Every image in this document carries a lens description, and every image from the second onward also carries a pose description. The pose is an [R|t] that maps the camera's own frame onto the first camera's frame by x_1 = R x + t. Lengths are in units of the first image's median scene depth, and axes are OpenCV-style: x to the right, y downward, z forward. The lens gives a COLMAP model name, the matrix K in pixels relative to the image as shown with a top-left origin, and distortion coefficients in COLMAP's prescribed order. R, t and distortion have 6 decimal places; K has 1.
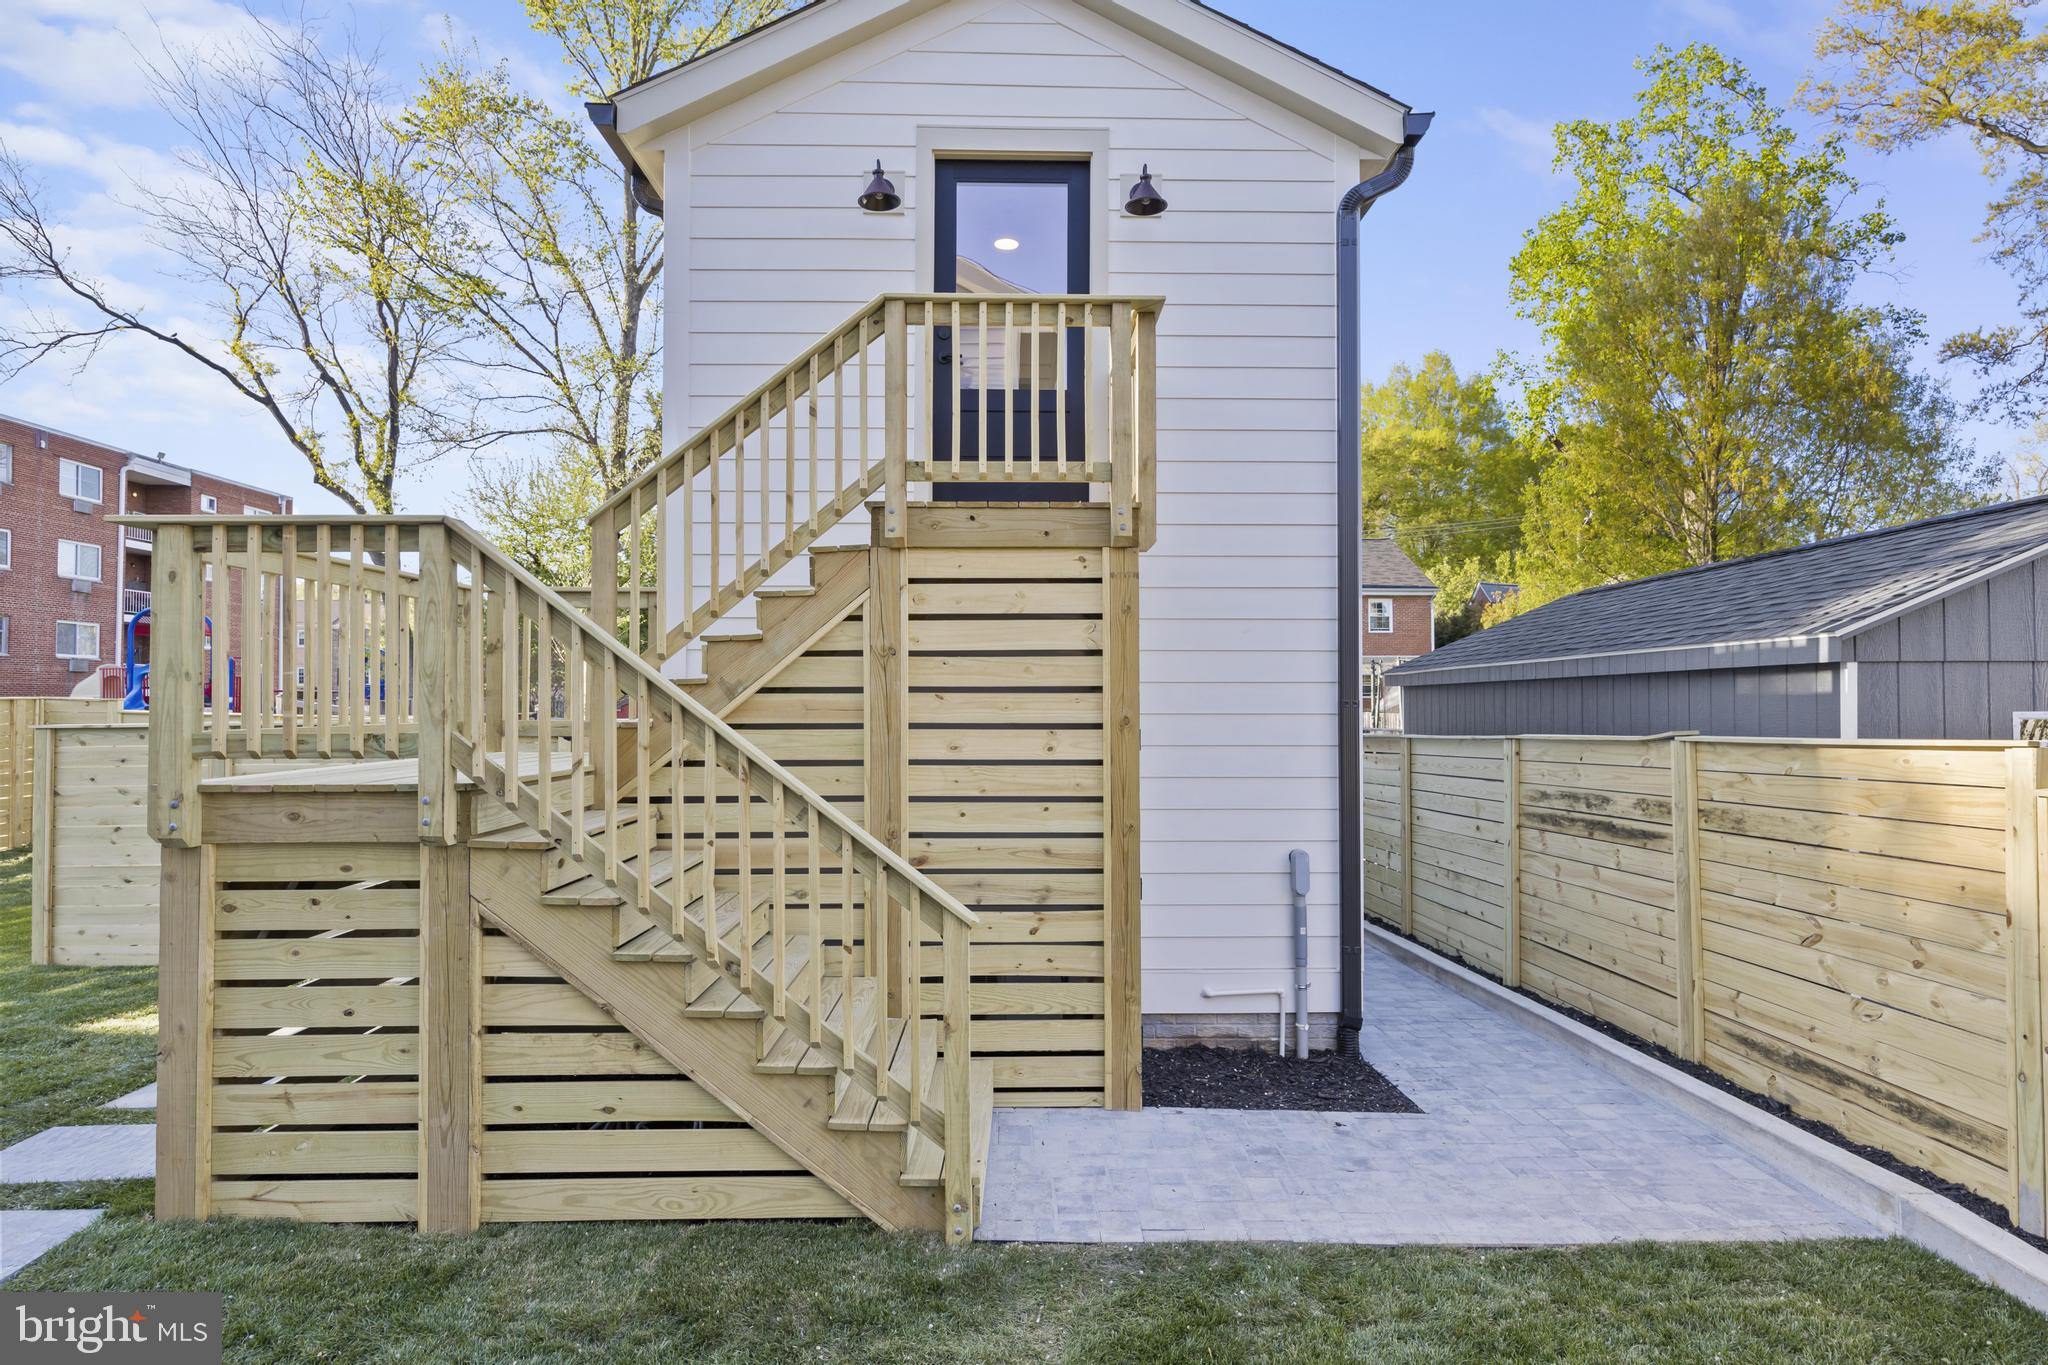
lens RADIAL K [[1086.3, 0, 1027.8], [0, 1086.3, 680.4], [0, 0, 1]] dist [0.000987, -0.001342]
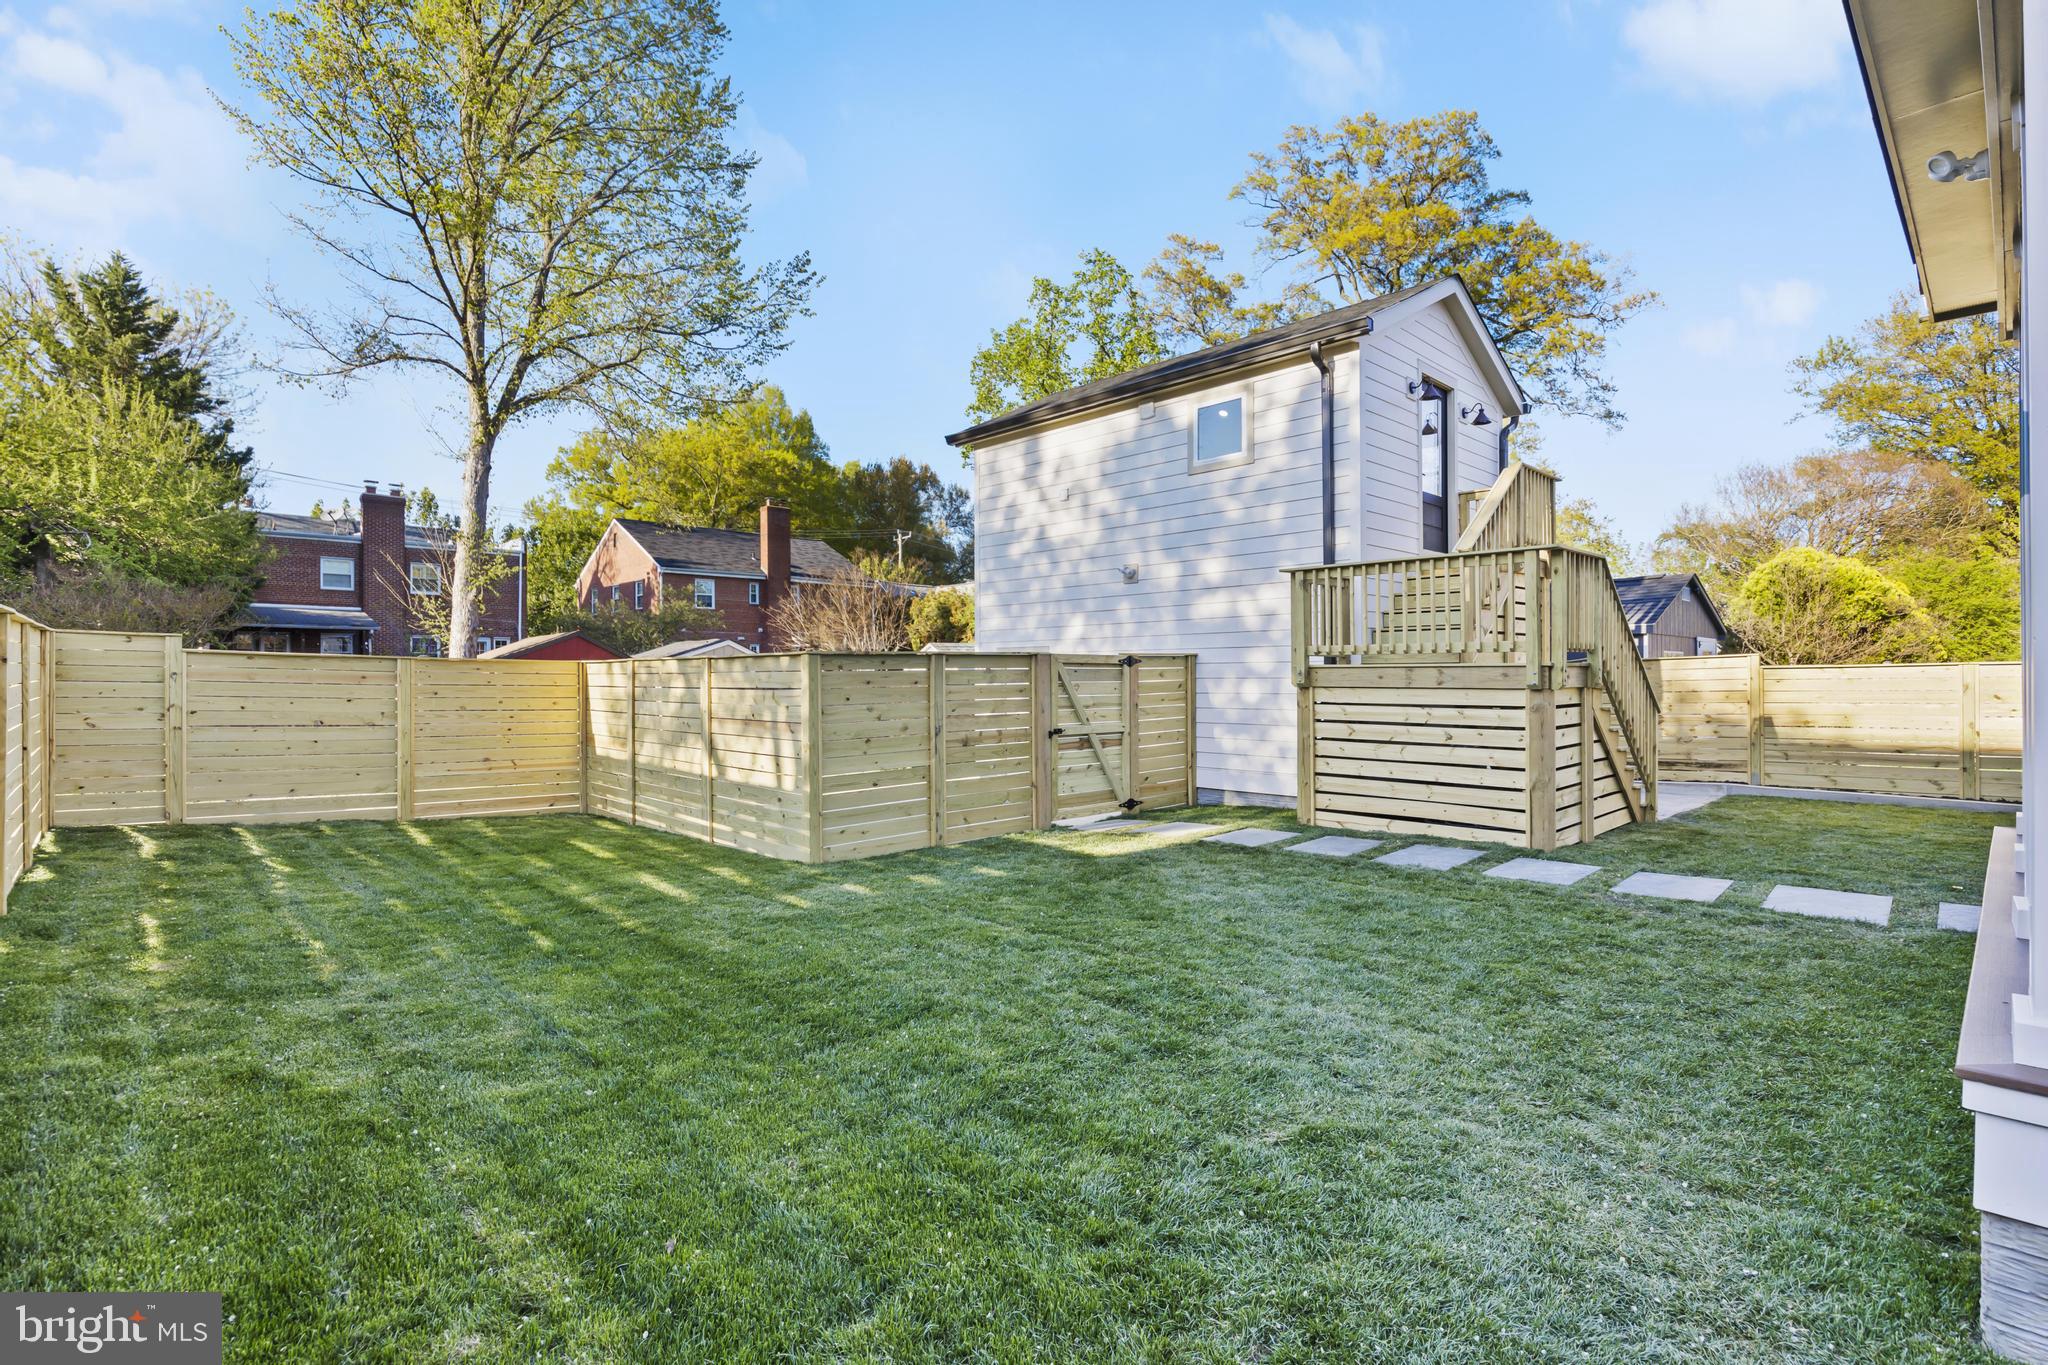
lens RADIAL K [[954.5, 0, 1018.1], [0, 954.5, 683.3], [0, 0, 1]] dist [-0.011992, -0.001529]
pose [[0.741539, -0.003981, 0.670898, -2.149091], [-0.013680, 0.999685, 0.021053, 0.077804], [-0.670771, -0.024789, 0.741250, 0.200478]]
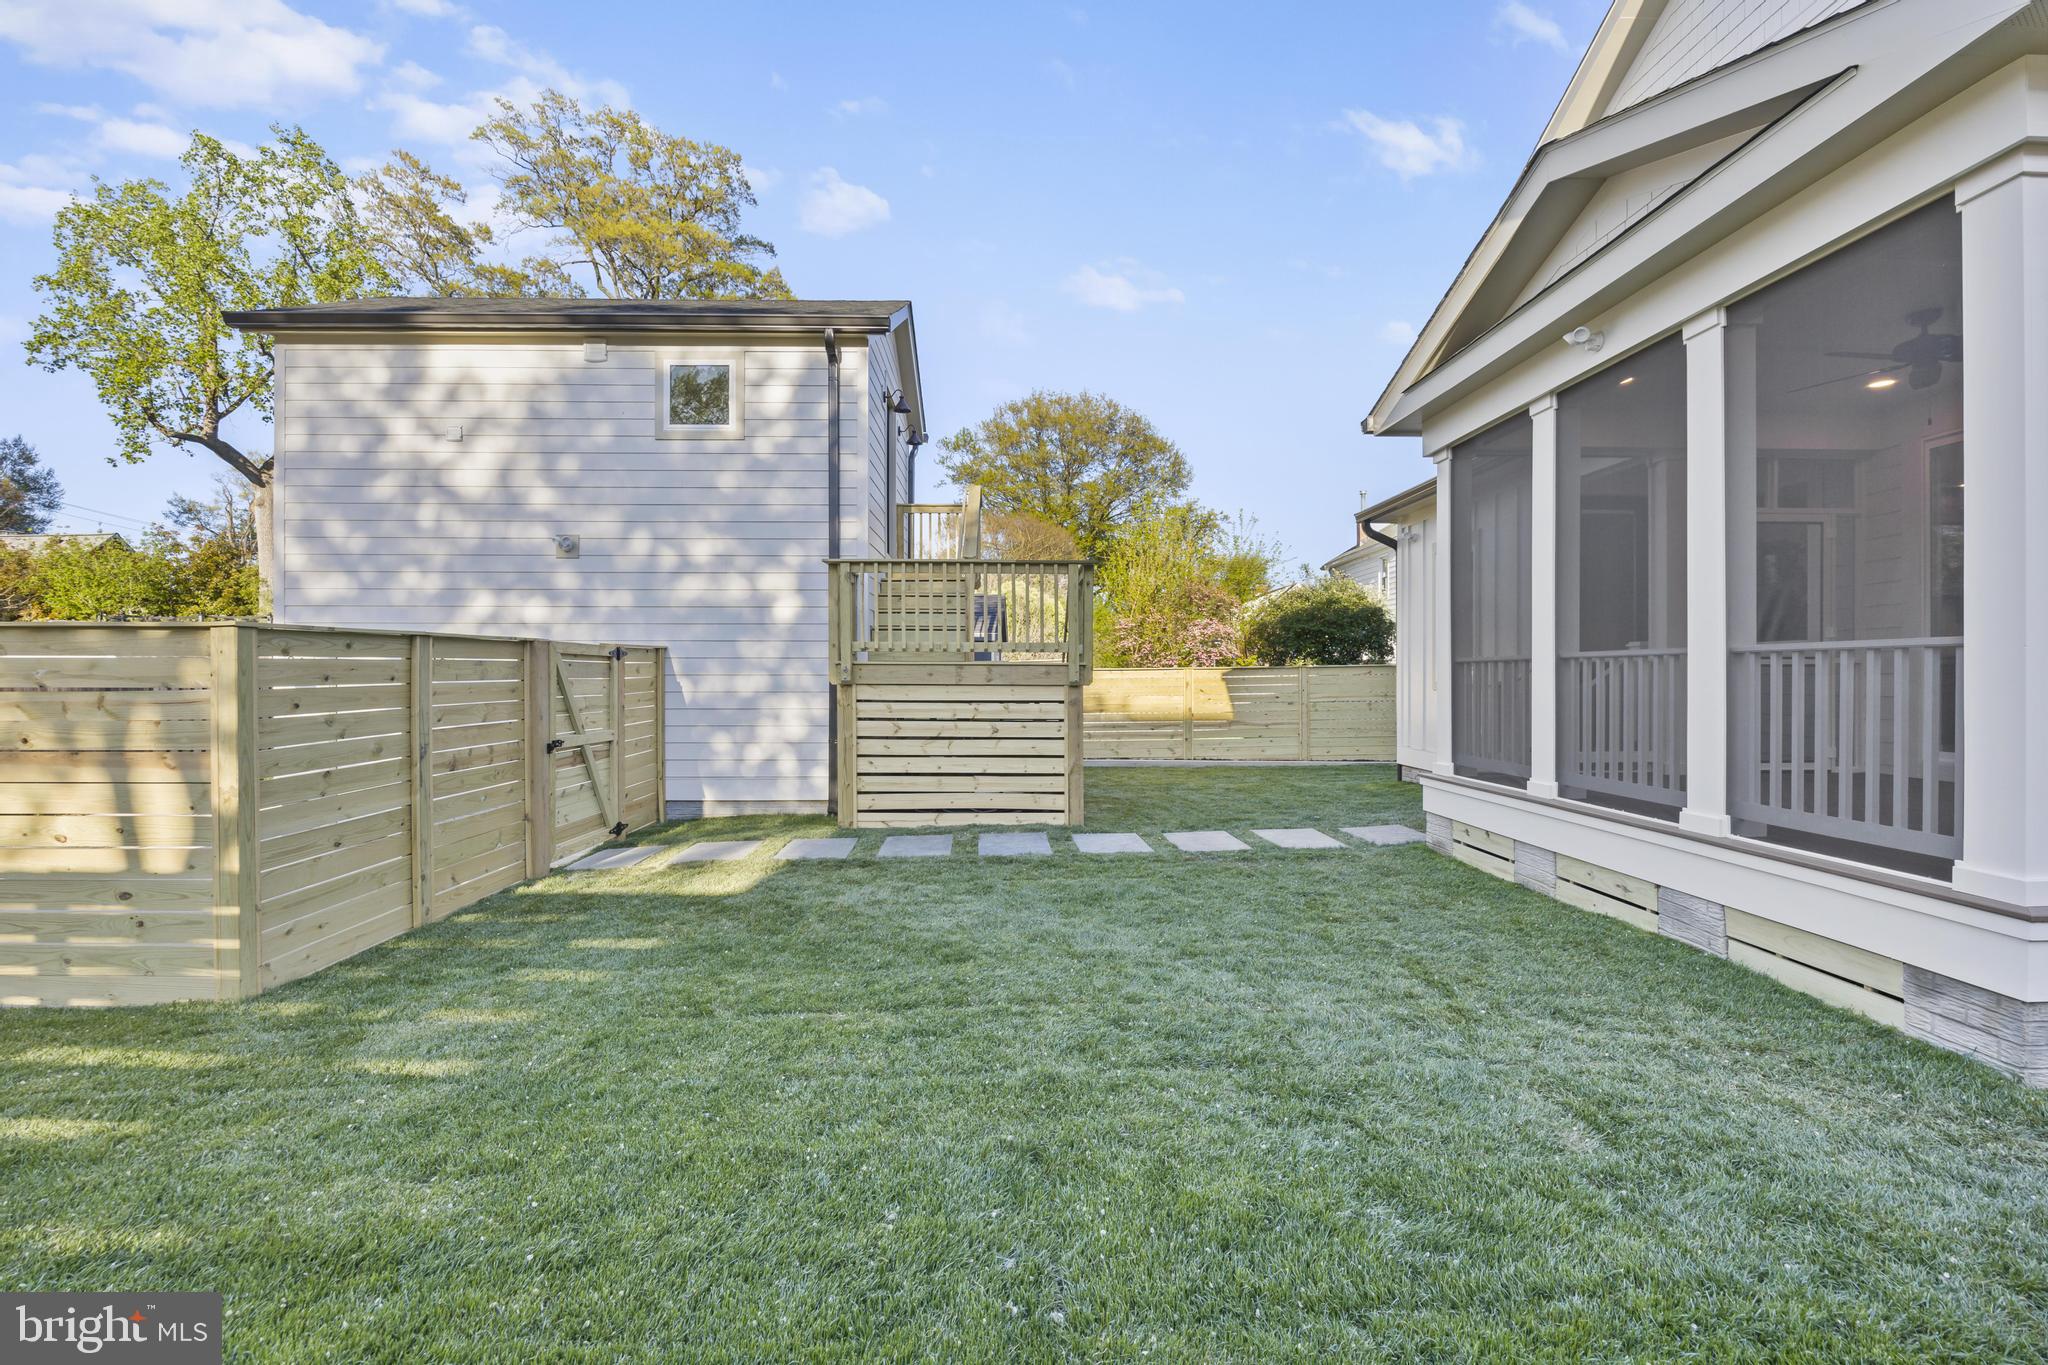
lens RADIAL K [[908.9, 0, 1020.6], [0, 908.9, 685.2], [0, 0, 1]] dist [-0.020548, 0.000585]
pose [[-0.003445, -0.006485, 0.999973, -2.176706], [-0.024911, 0.999669, 0.006397, 0.098011], [-0.999684, -0.024888, -0.003605, 0.840990]]
